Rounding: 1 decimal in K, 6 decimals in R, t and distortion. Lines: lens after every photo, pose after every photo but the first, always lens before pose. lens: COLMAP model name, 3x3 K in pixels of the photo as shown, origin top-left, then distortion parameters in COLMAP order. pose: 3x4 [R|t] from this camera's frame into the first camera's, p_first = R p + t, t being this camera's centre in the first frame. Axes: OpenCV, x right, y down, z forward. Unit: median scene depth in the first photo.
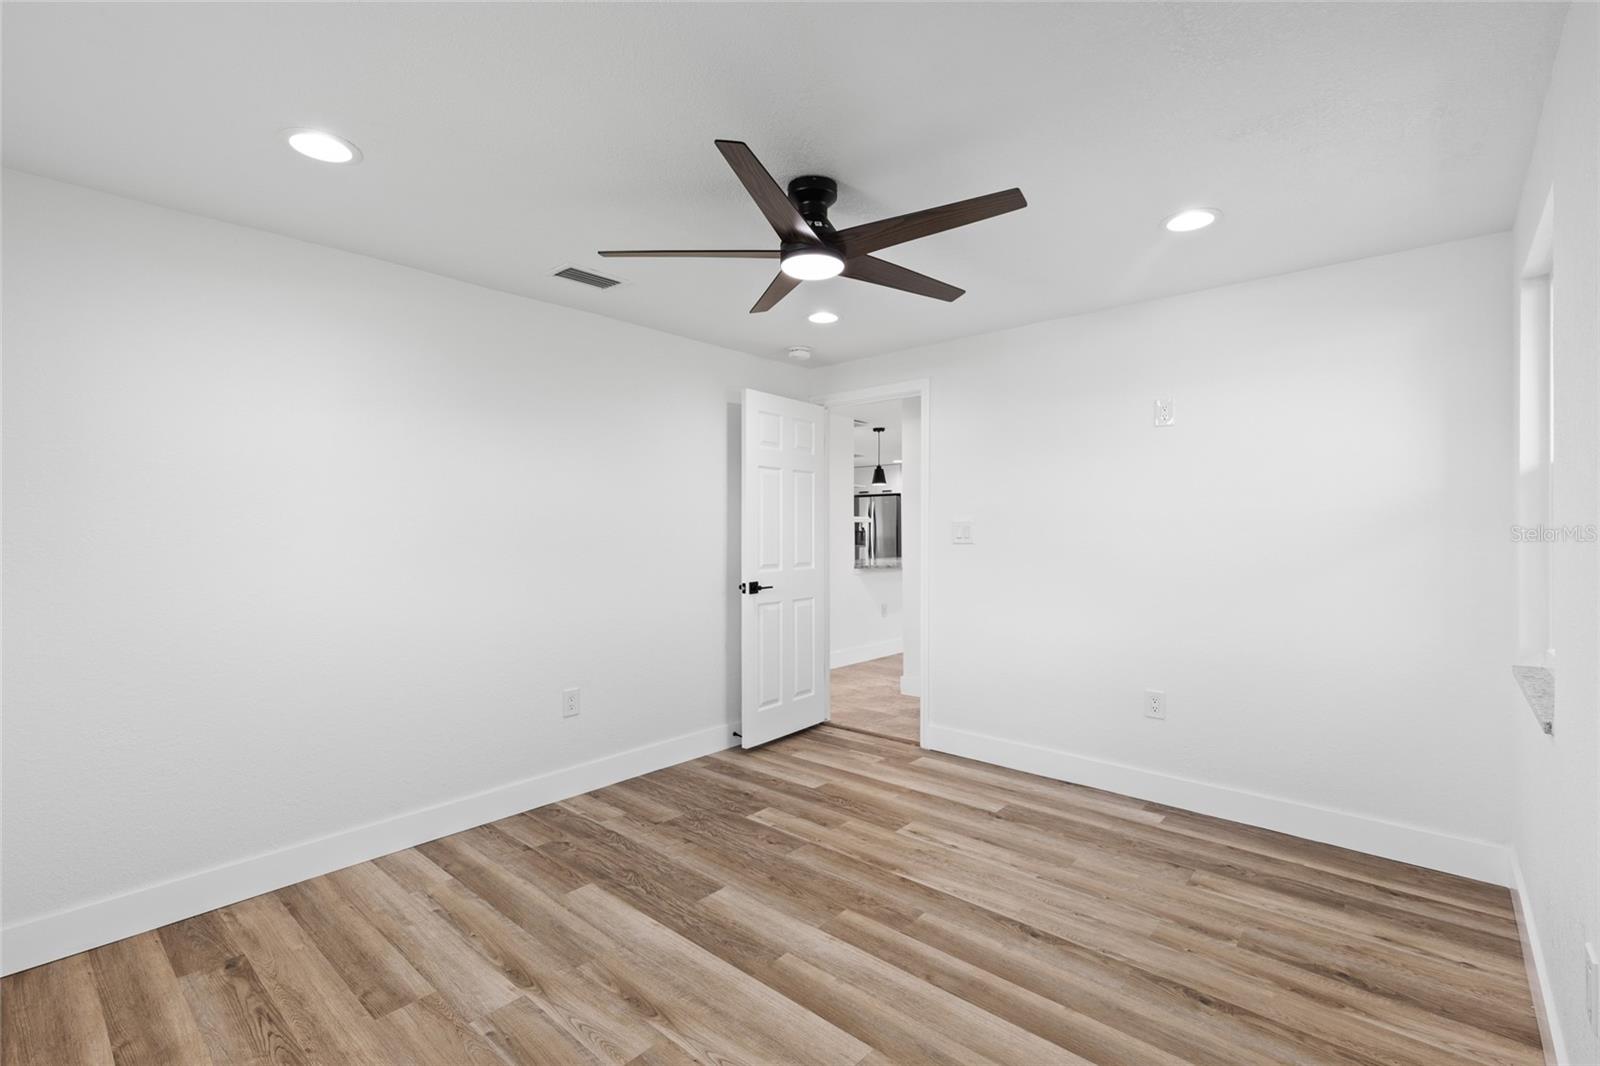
lens RADIAL K [[720.5, 0, 792.1], [0, 720.5, 527.7], [0, 0, 1]] dist [0.002114, -0.000701]
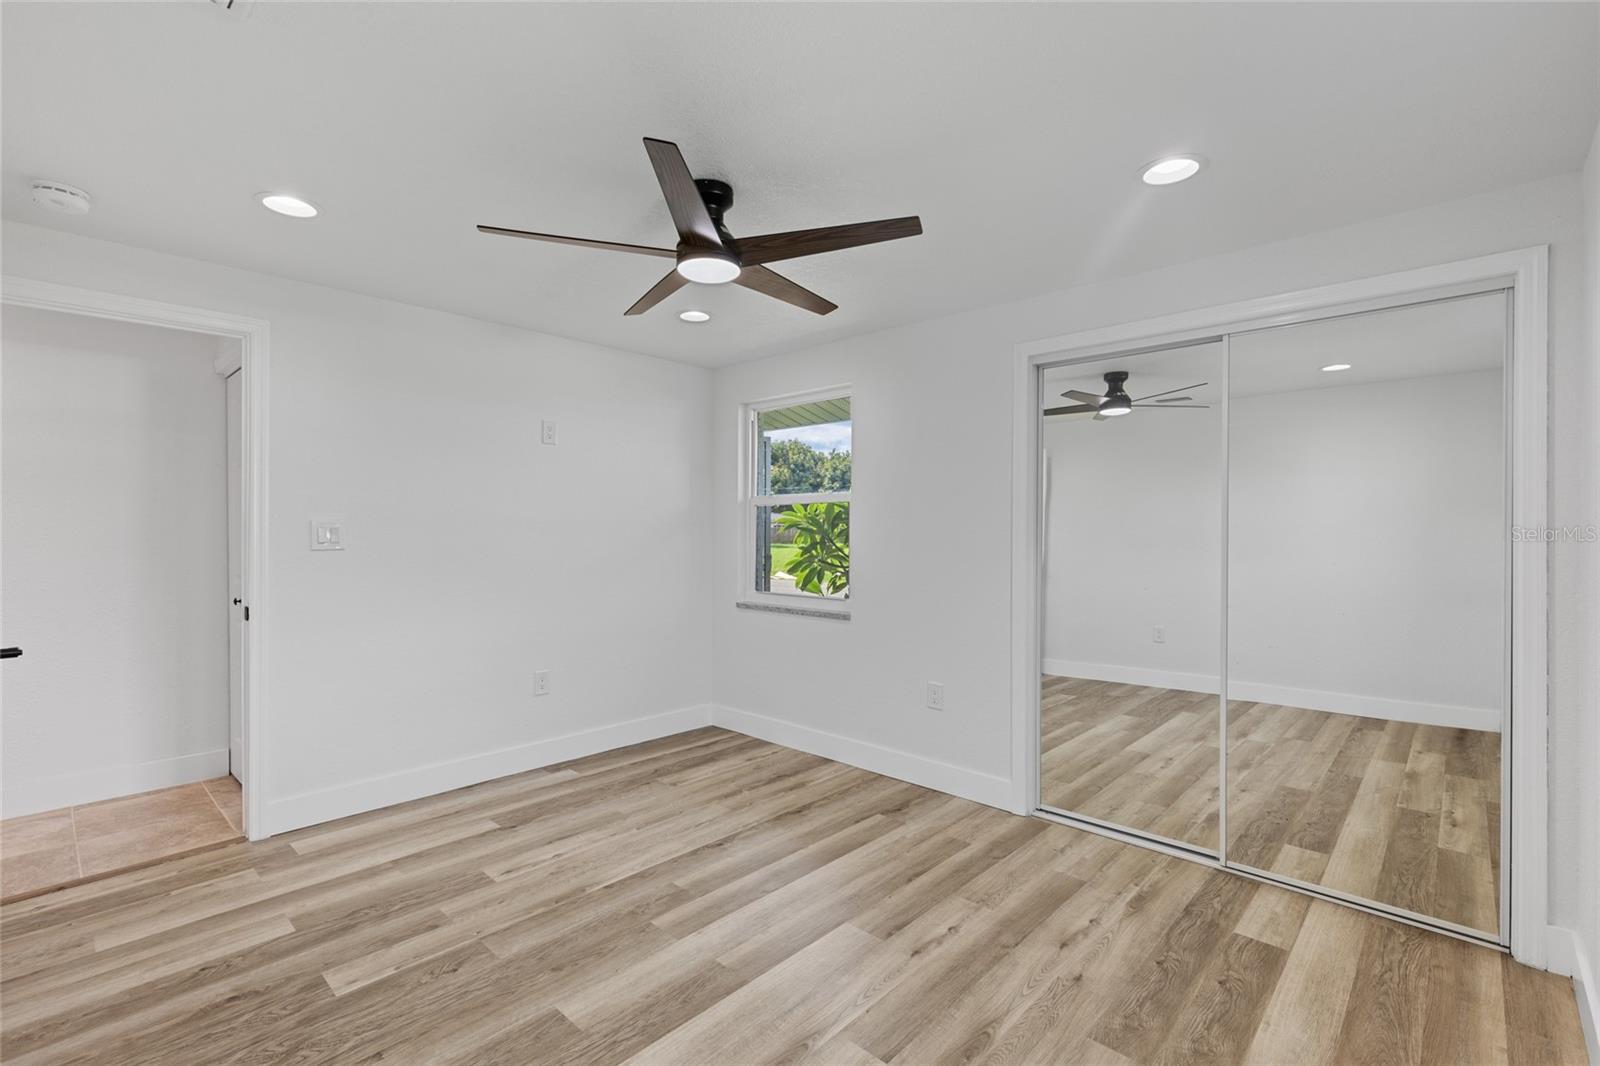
lens RADIAL K [[720.5, 0, 802.8], [0, 720.5, 536.0], [0, 0, 1]] dist [0.002114, -0.000701]
pose [[0.017514, -0.008964, 0.999806, -0.832850], [-0.001829, 0.999958, 0.008997, -0.001607], [-0.999845, -0.001986, 0.017497, 0.726633]]
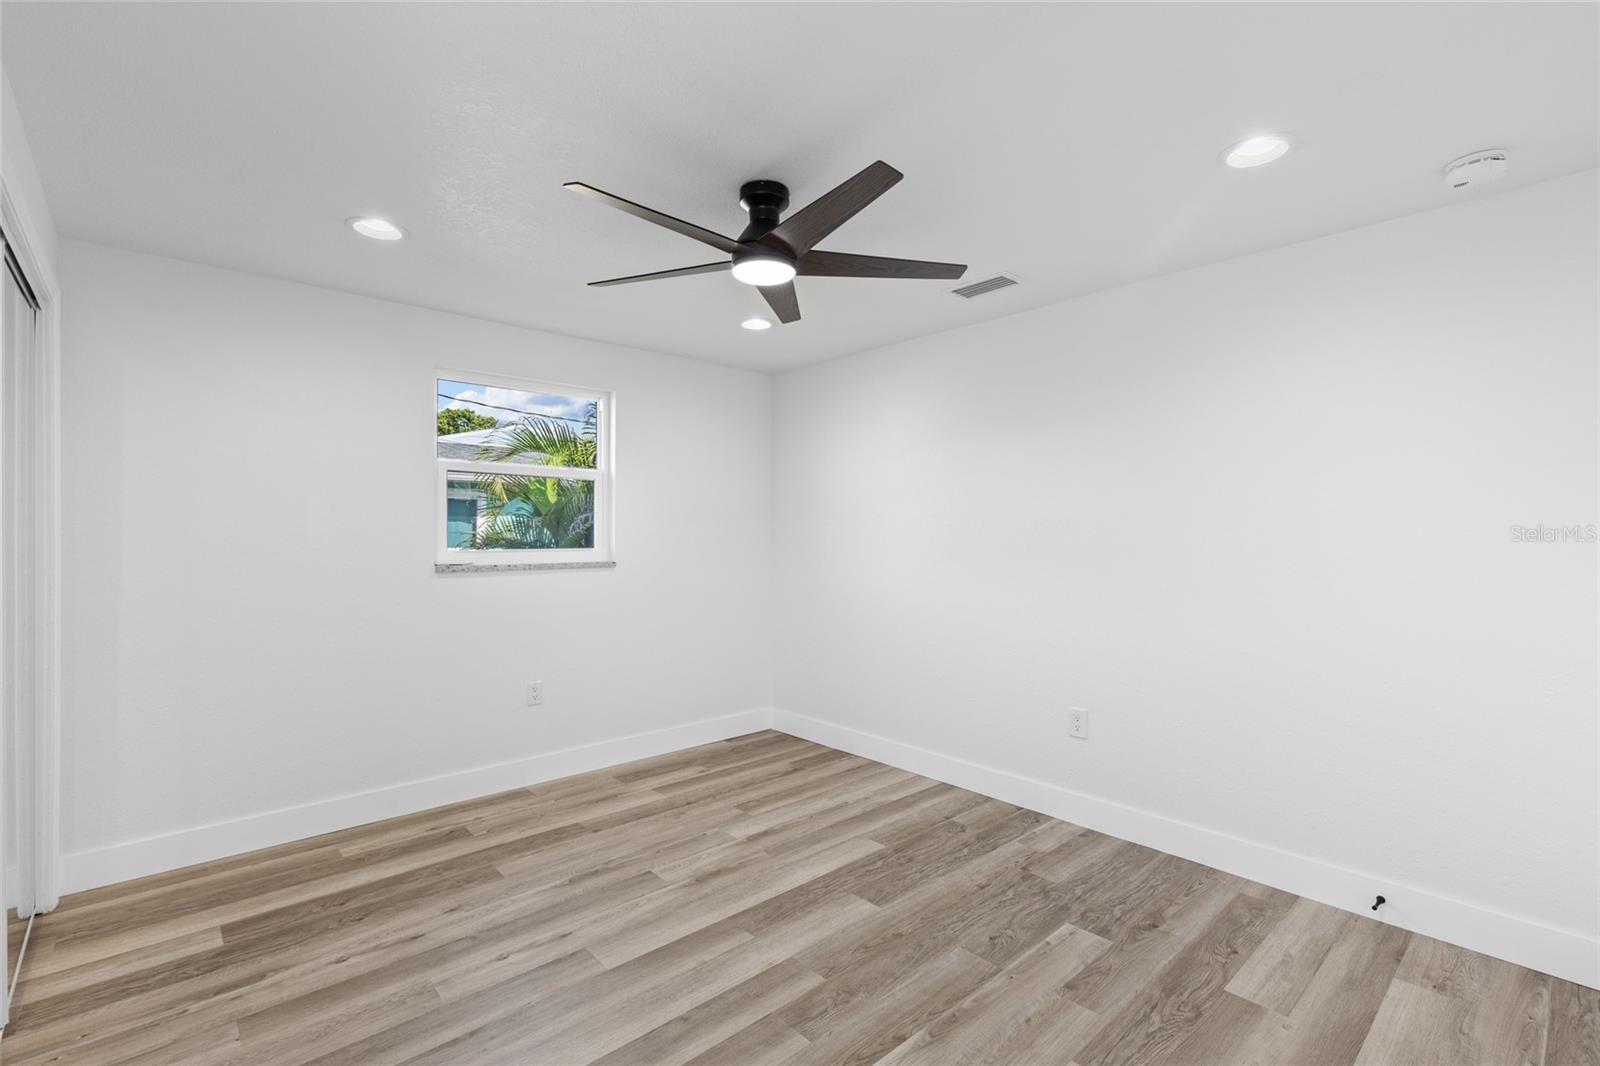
lens RADIAL K [[720.5, 0, 798.9], [0, 720.5, 526.2], [0, 0, 1]] dist [0.002114, -0.000701]
pose [[-0.101745, -0.005104, -0.994797, 0.874628], [-0.003981, 0.999981, -0.004723, -0.005999], [0.994803, 0.003479, -0.101764, 0.984168]]
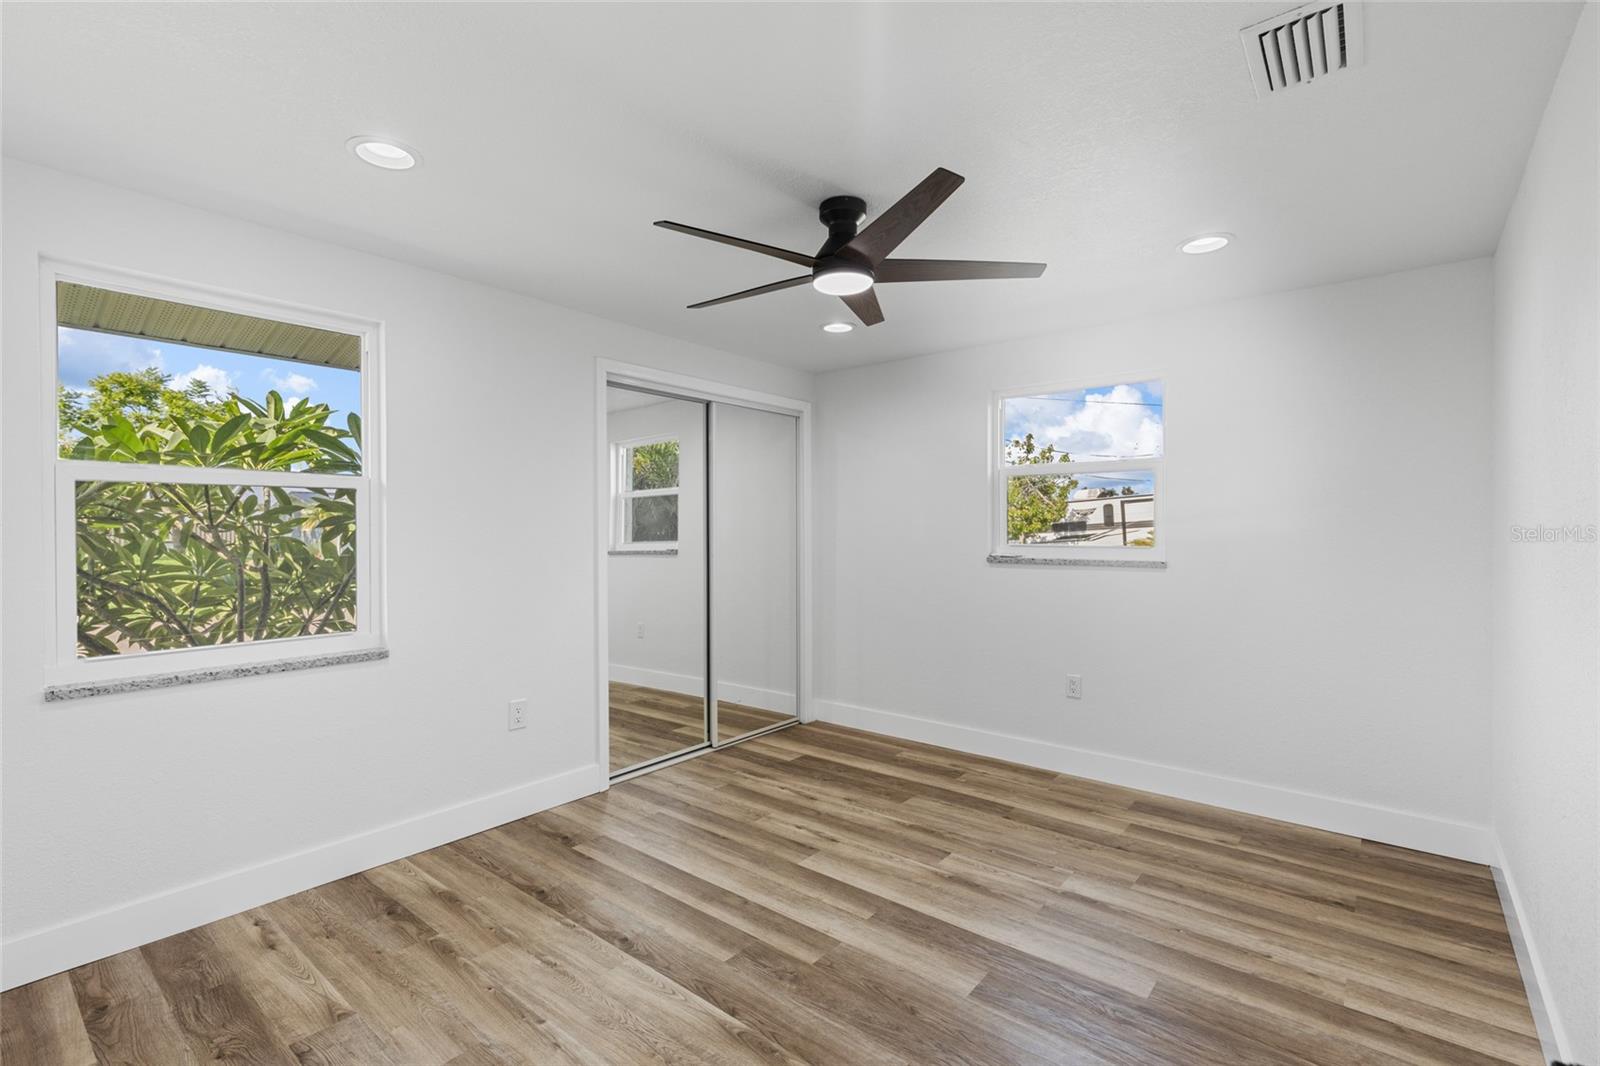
lens RADIAL K [[720.5, 0, 796.3], [0, 720.5, 535.6], [0, 0, 1]] dist [0.002114, -0.000701]
pose [[-0.999135, 0.003895, -0.041407, 0.120479], [0.003368, 0.999912, 0.012793, -0.005465], [0.041454, 0.012642, -0.999060, 1.750293]]
